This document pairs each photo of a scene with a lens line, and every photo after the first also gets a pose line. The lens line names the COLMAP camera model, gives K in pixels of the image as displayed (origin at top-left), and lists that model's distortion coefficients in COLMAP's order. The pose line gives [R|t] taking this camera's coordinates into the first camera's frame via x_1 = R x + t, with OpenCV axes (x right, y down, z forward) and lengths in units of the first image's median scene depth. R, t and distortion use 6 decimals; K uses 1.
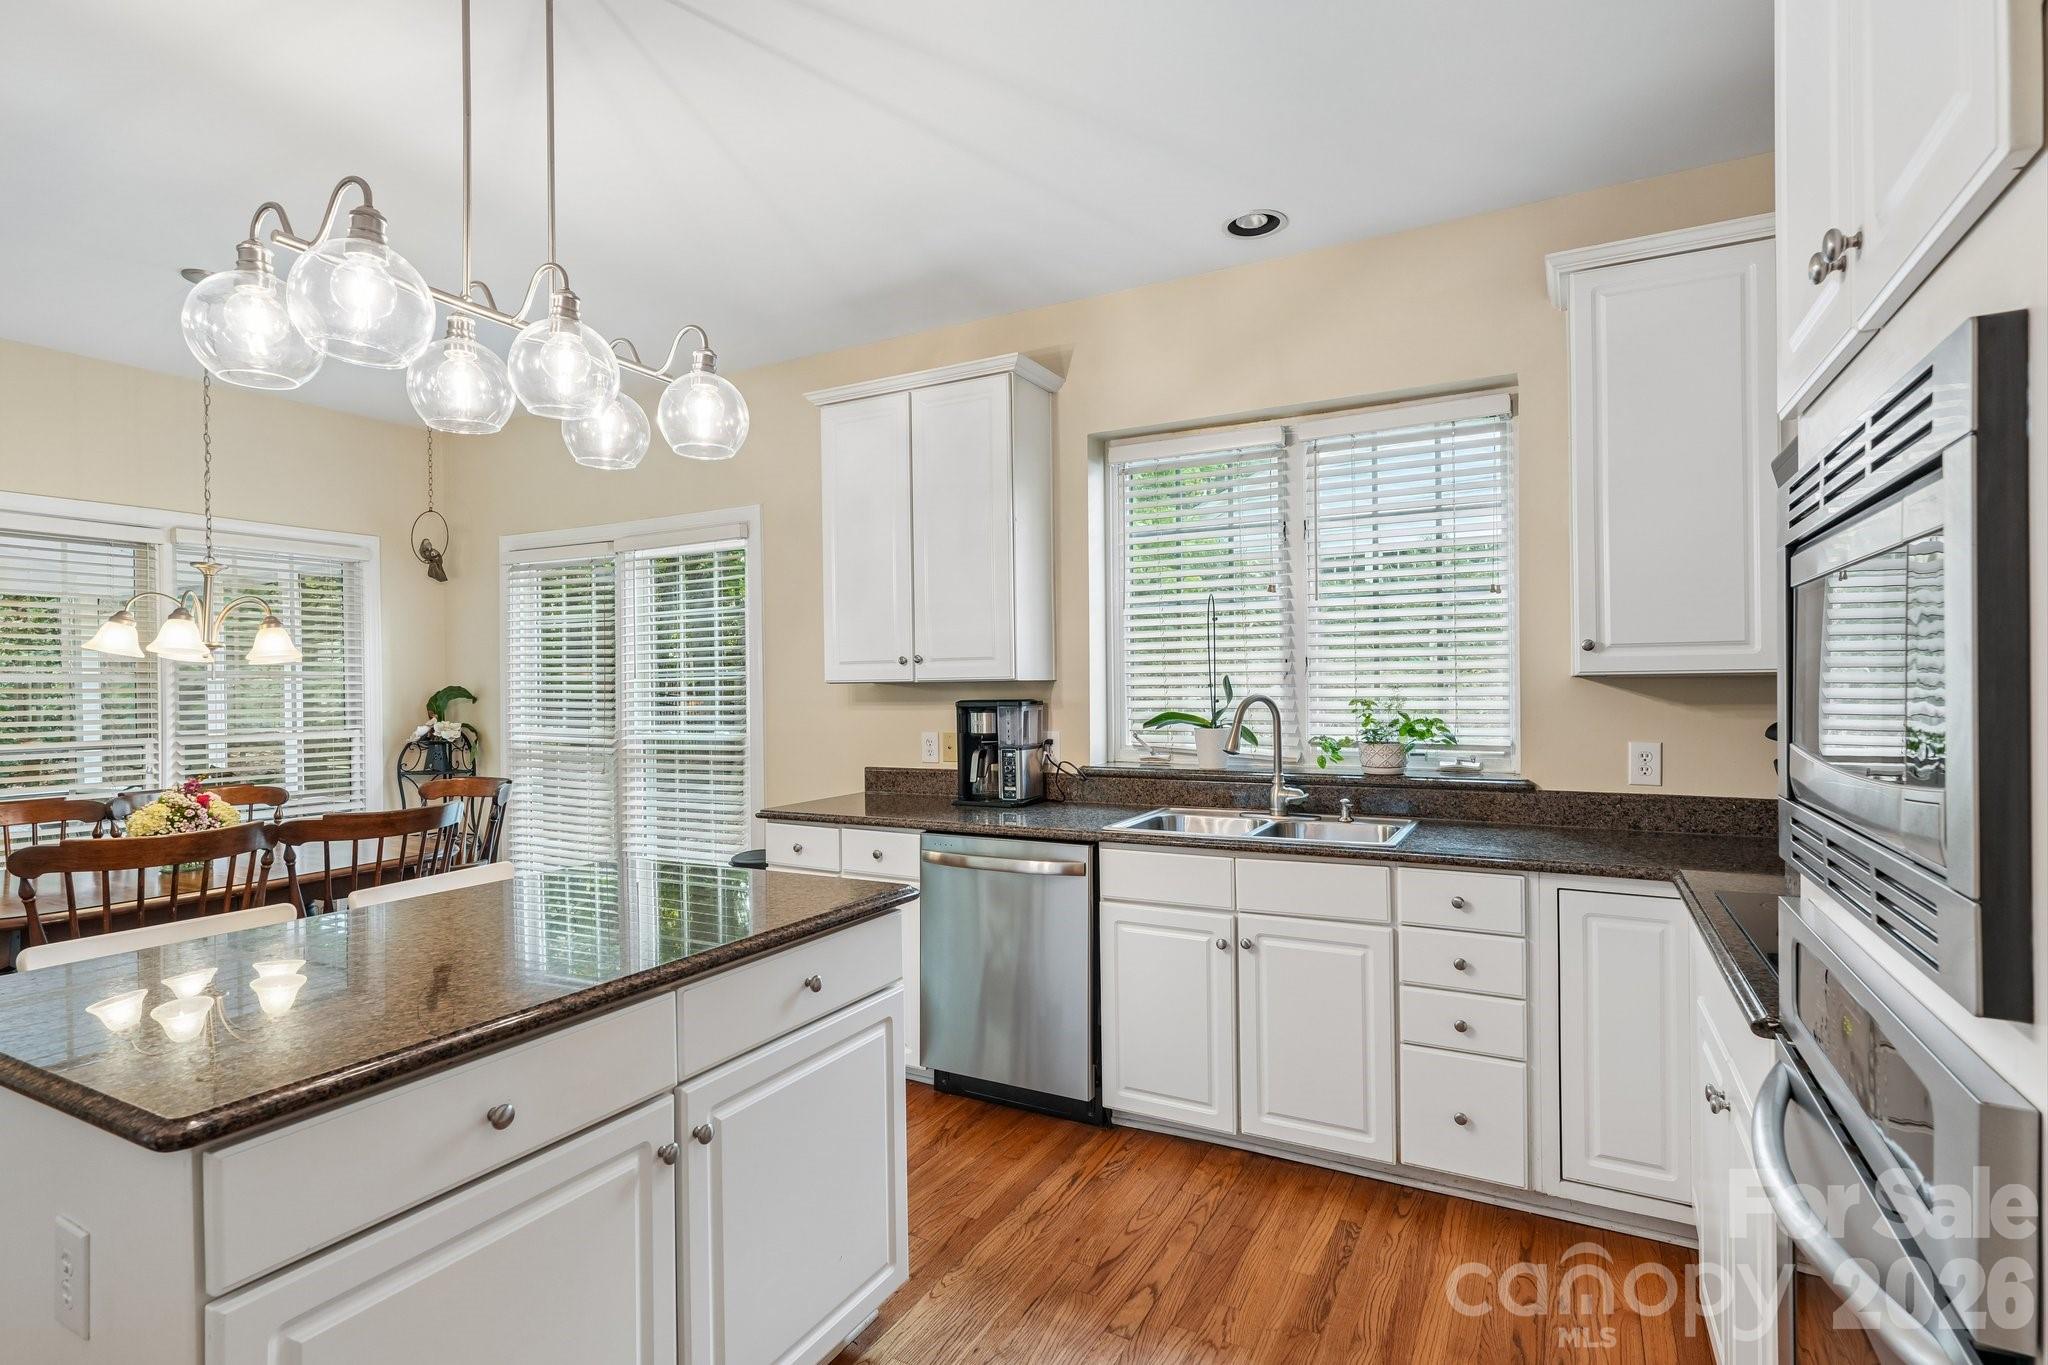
lens RADIAL K [[1006.9, 0, 1038.0], [0, 1006.9, 682.2], [0, 0, 1]] dist [0.000711, 0.001207]
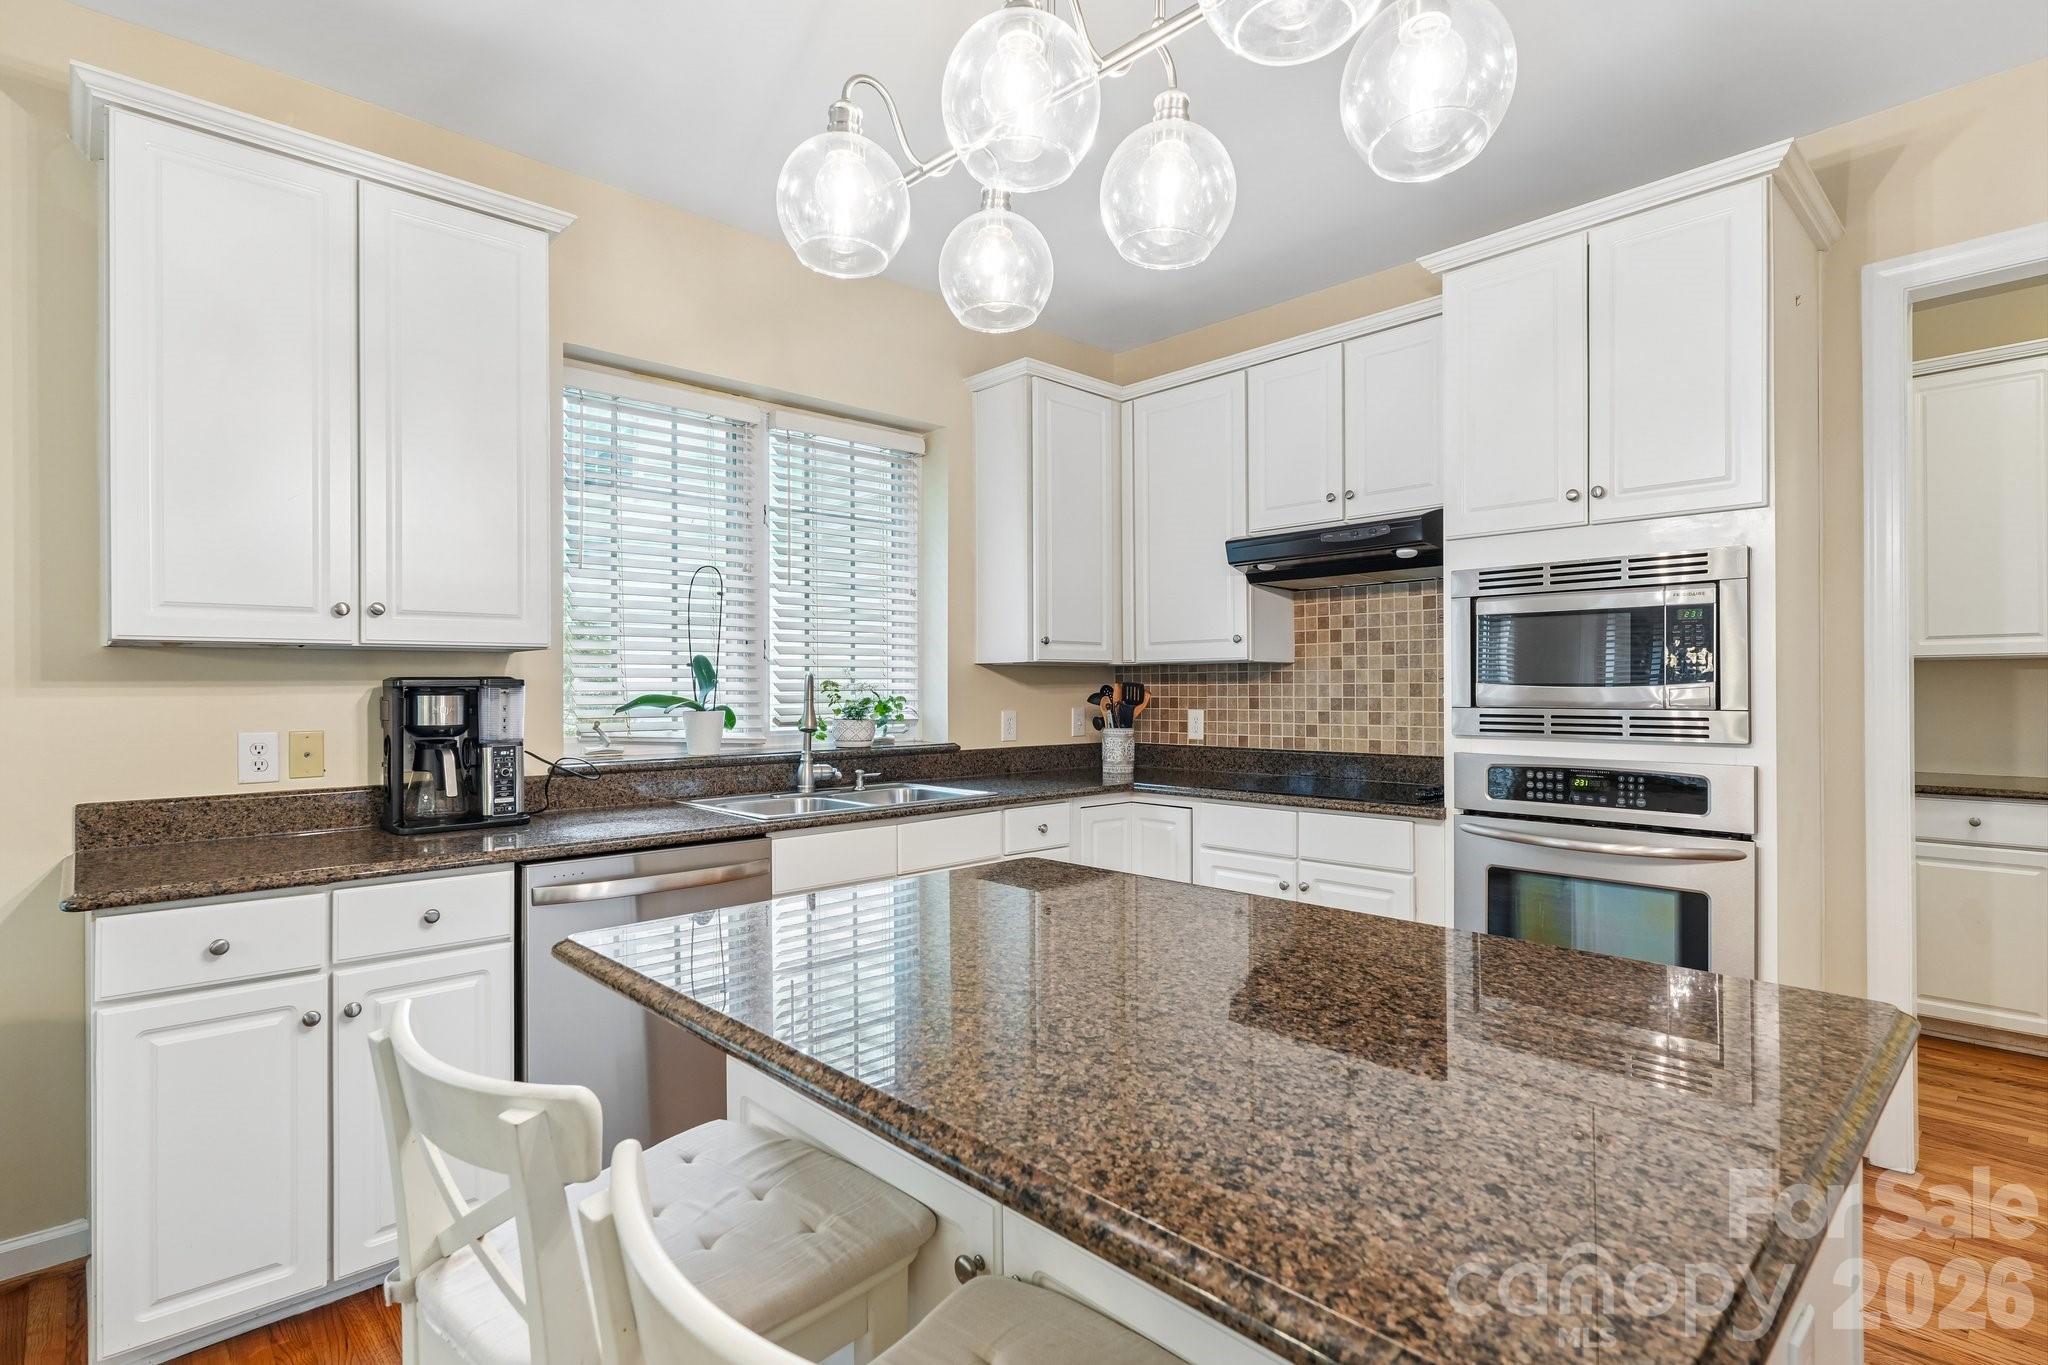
lens RADIAL K [[1006.9, 0, 1023.8], [0, 1006.9, 683.9], [0, 0, 1]] dist [0.000711, 0.001207]
pose [[0.322672, 0.014242, 0.946404, -0.581623], [0.000273, 0.999885, -0.015140, 0.033565], [-0.946511, 0.005143, 0.322631, 0.412429]]
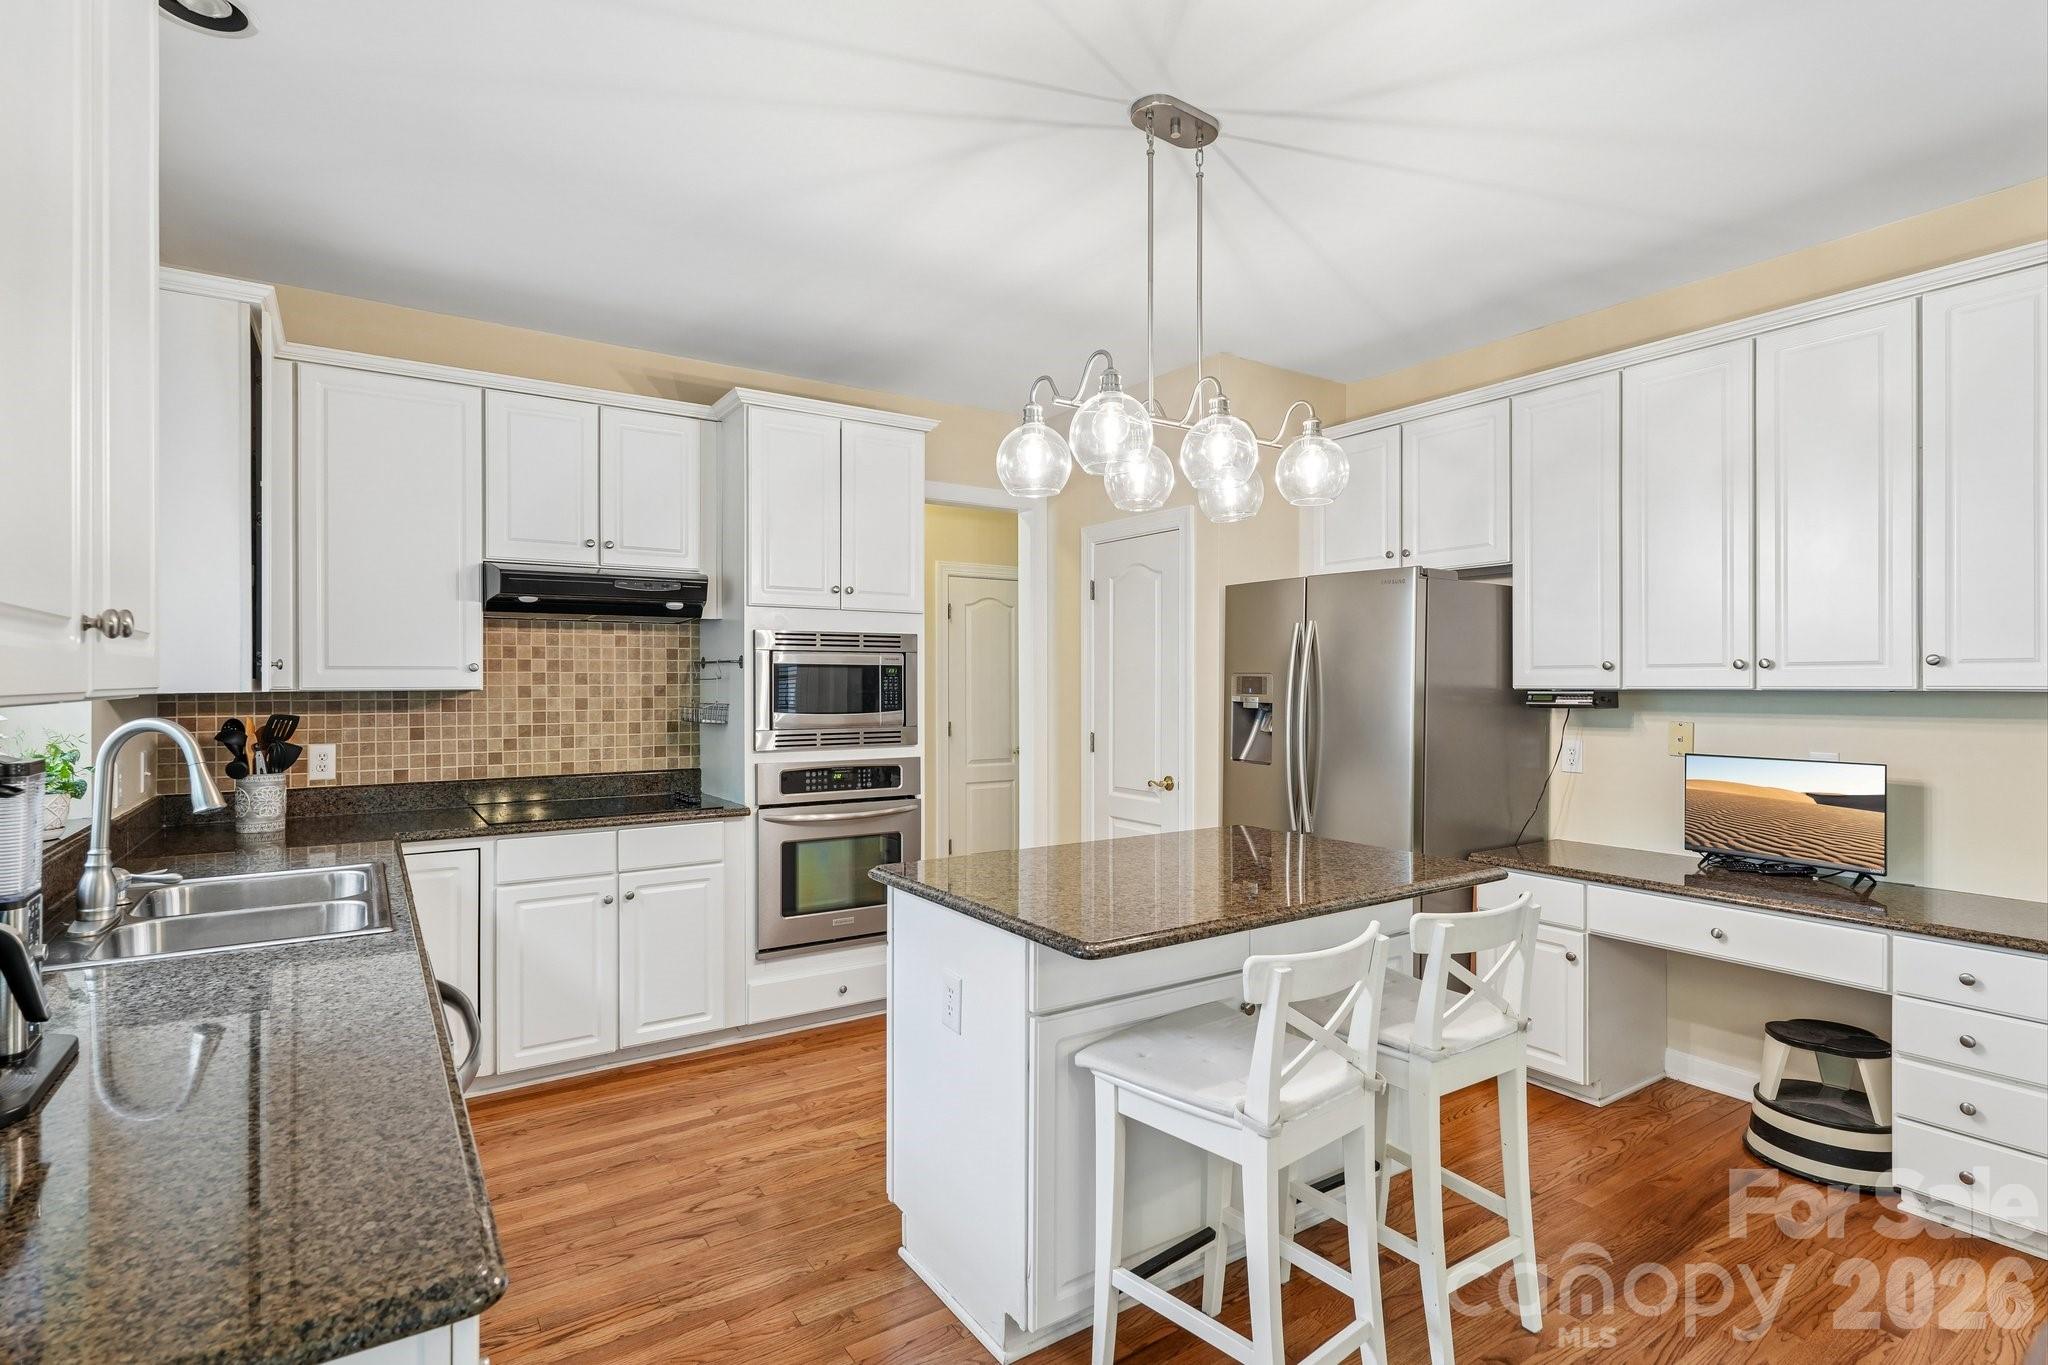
lens RADIAL K [[1006.9, 0, 1021.0], [0, 1006.9, 677.7], [0, 0, 1]] dist [0.000711, 0.001207]
pose [[-0.873682, 0.015700, 0.486244, -0.489749], [0.012585, 0.999874, -0.009672, -0.000715], [-0.486334, -0.002331, -0.873770, 1.119926]]
